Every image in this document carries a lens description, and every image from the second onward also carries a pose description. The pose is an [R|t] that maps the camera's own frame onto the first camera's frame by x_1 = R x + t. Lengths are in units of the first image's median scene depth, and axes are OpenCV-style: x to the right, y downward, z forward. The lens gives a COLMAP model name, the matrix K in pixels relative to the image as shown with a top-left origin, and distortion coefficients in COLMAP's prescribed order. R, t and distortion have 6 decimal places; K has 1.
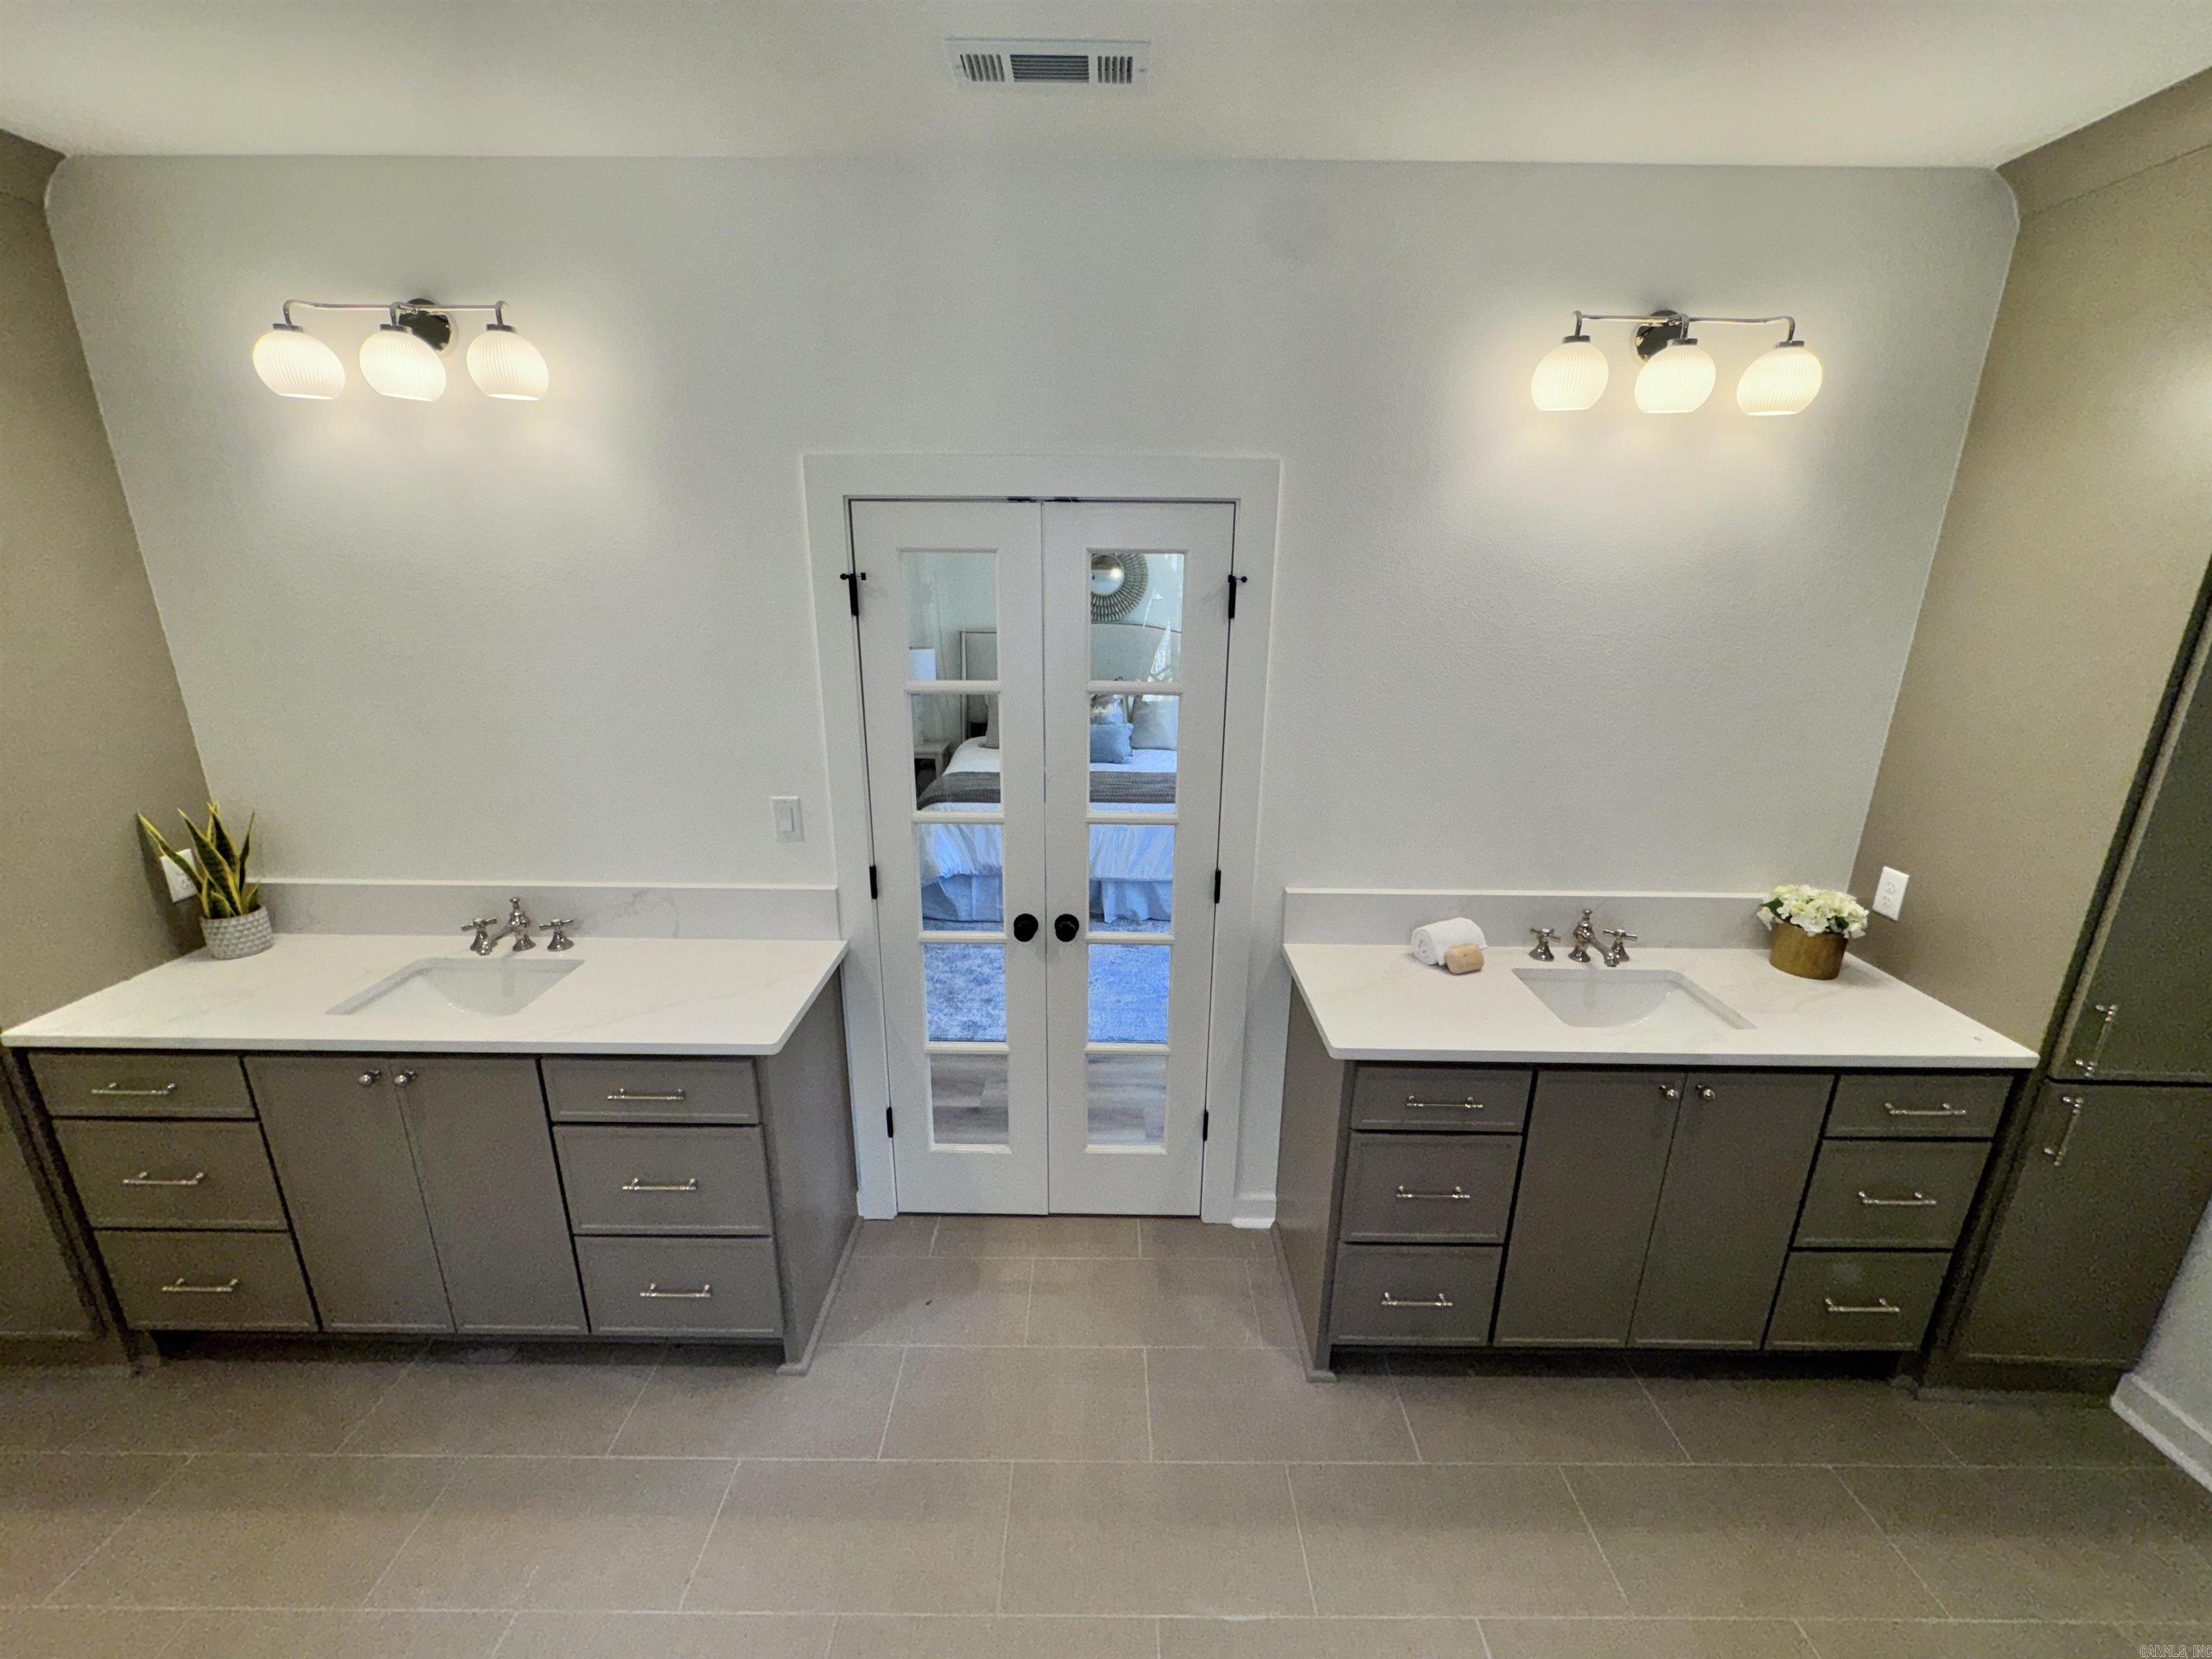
lens RADIAL K [[879.9, 0, 1107.2], [0, 879.9, 828.3], [0, 0, 1]] dist [-0.001891, 0.000091]
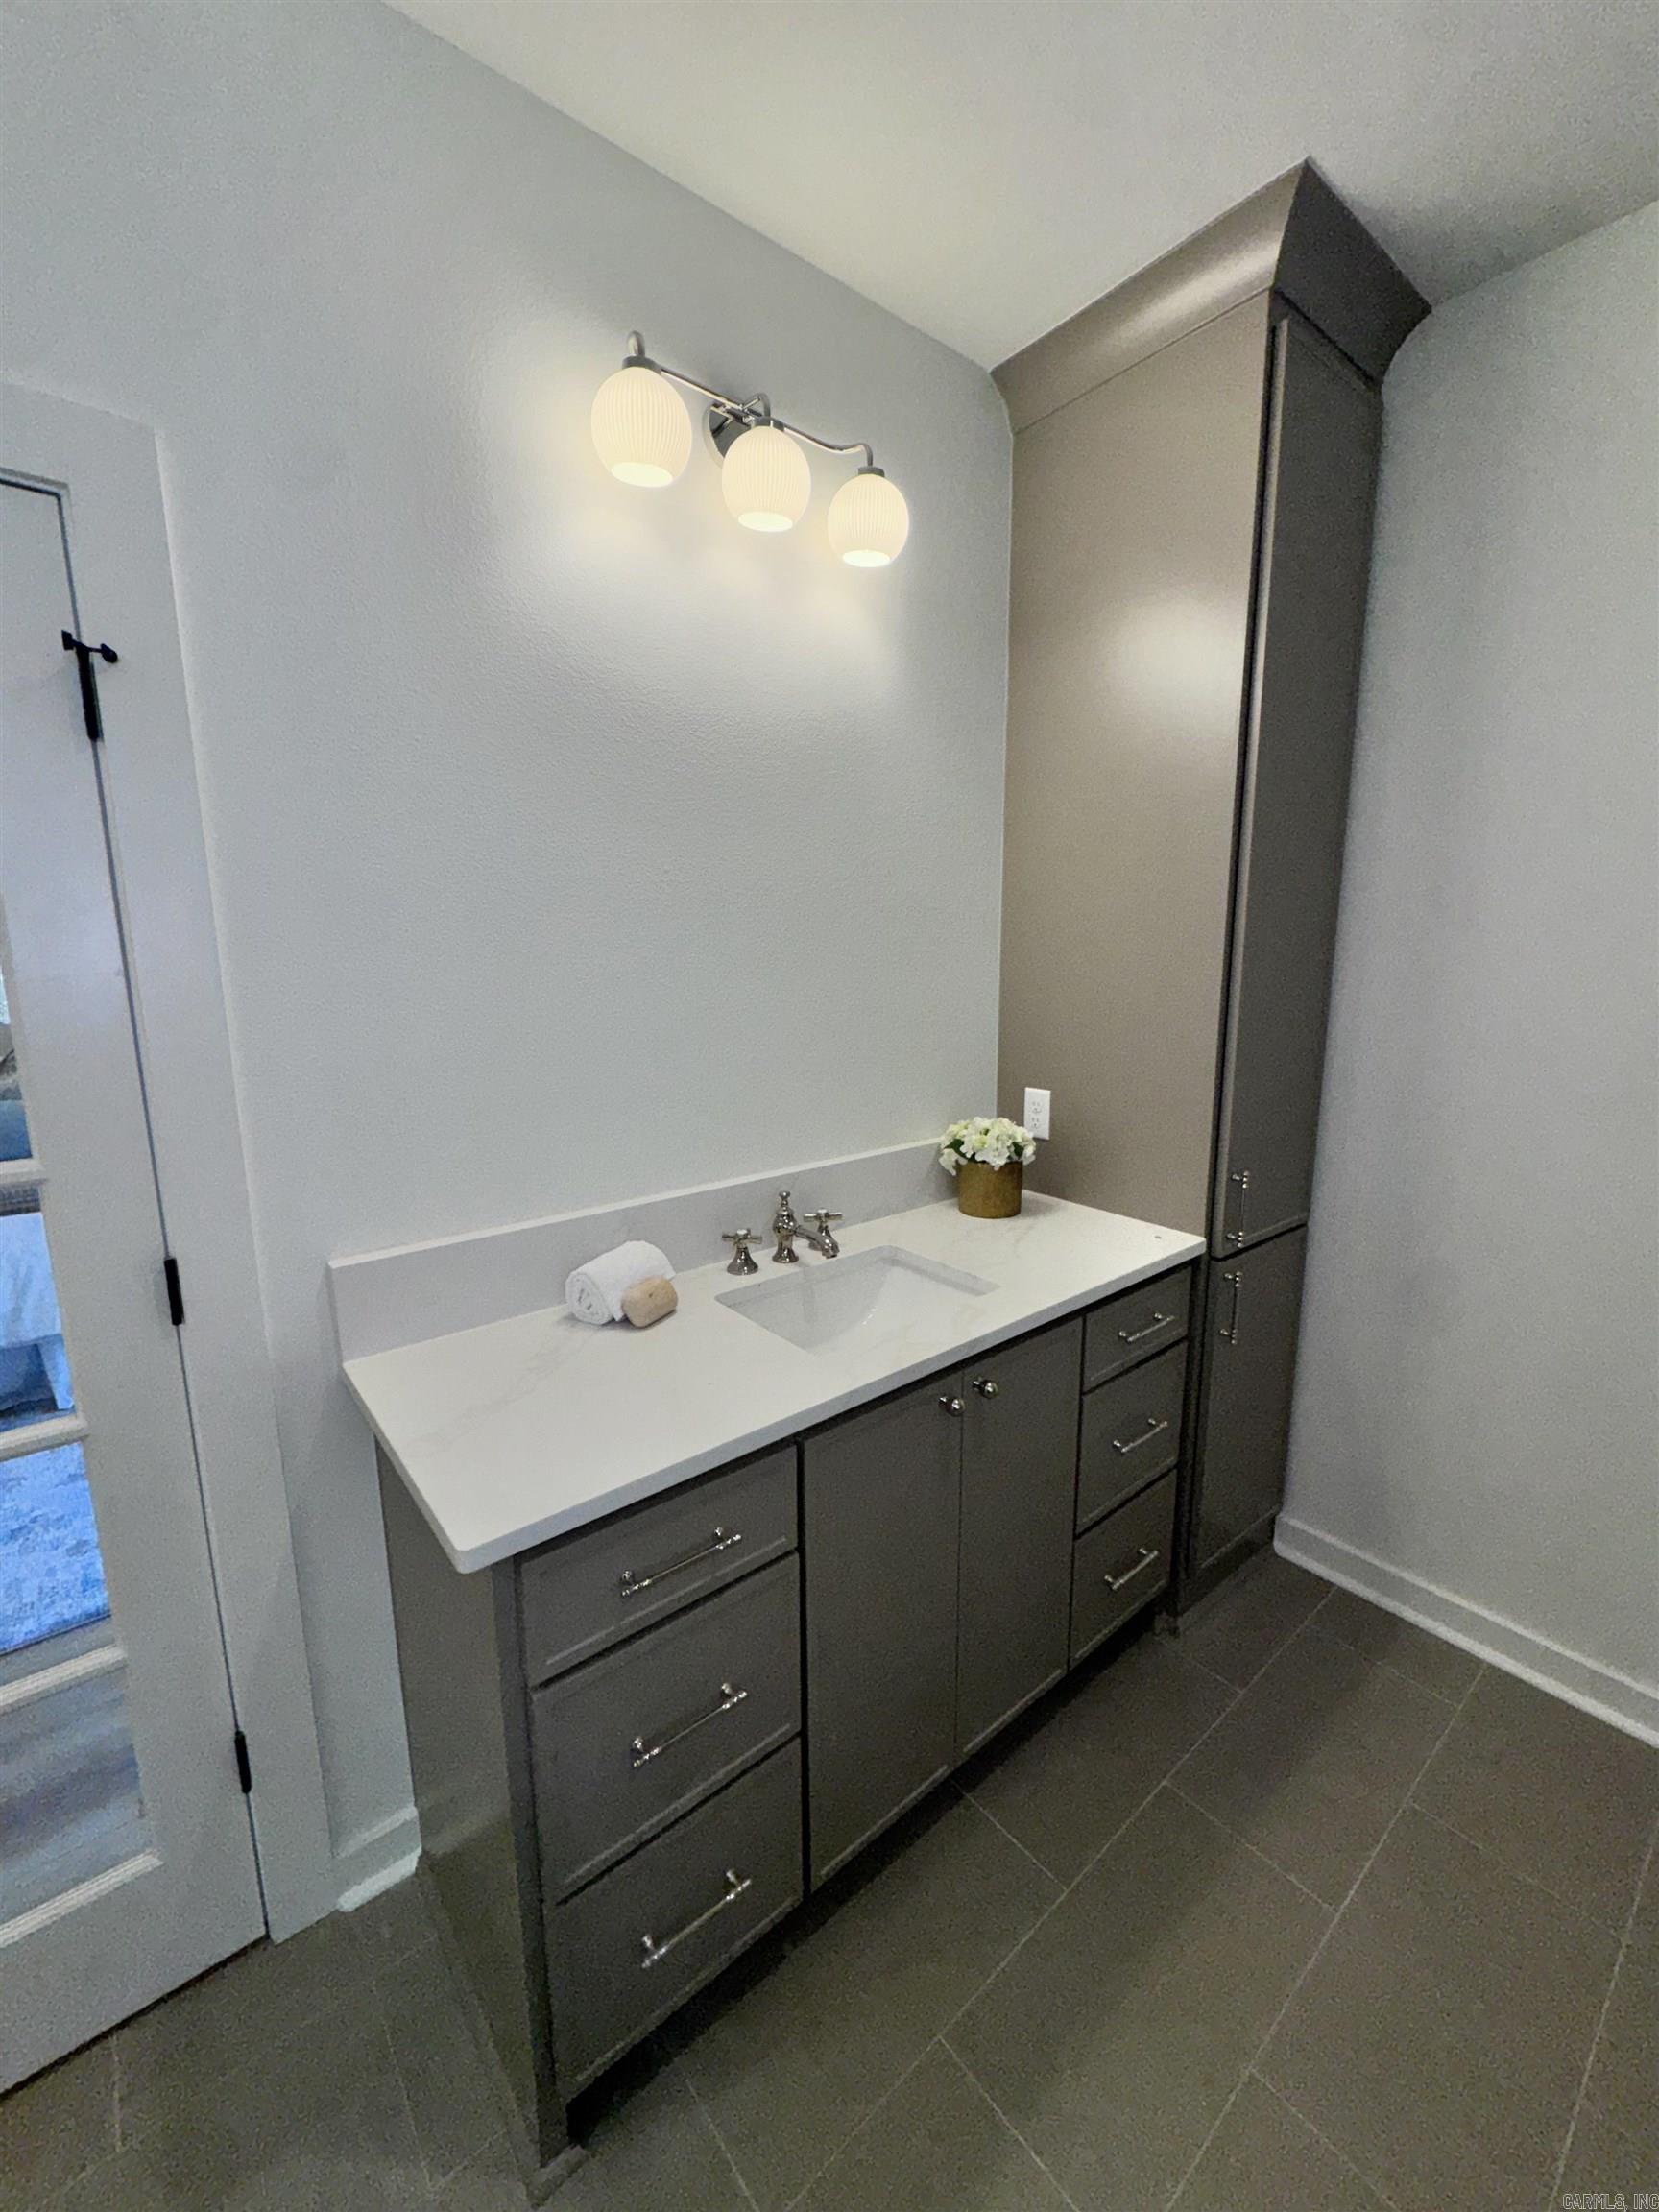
lens RADIAL K [[879.9, 0, 826.4], [0, 879.9, 1109.1], [0, 0, 1]] dist [-0.001891, 0.000091]
pose [[0.769788, -0.131455, 0.624616, 0.122484], [0.193396, 0.980600, -0.031971, 0.057278], [-0.608296, 0.145409, 0.780277, 0.404757]]
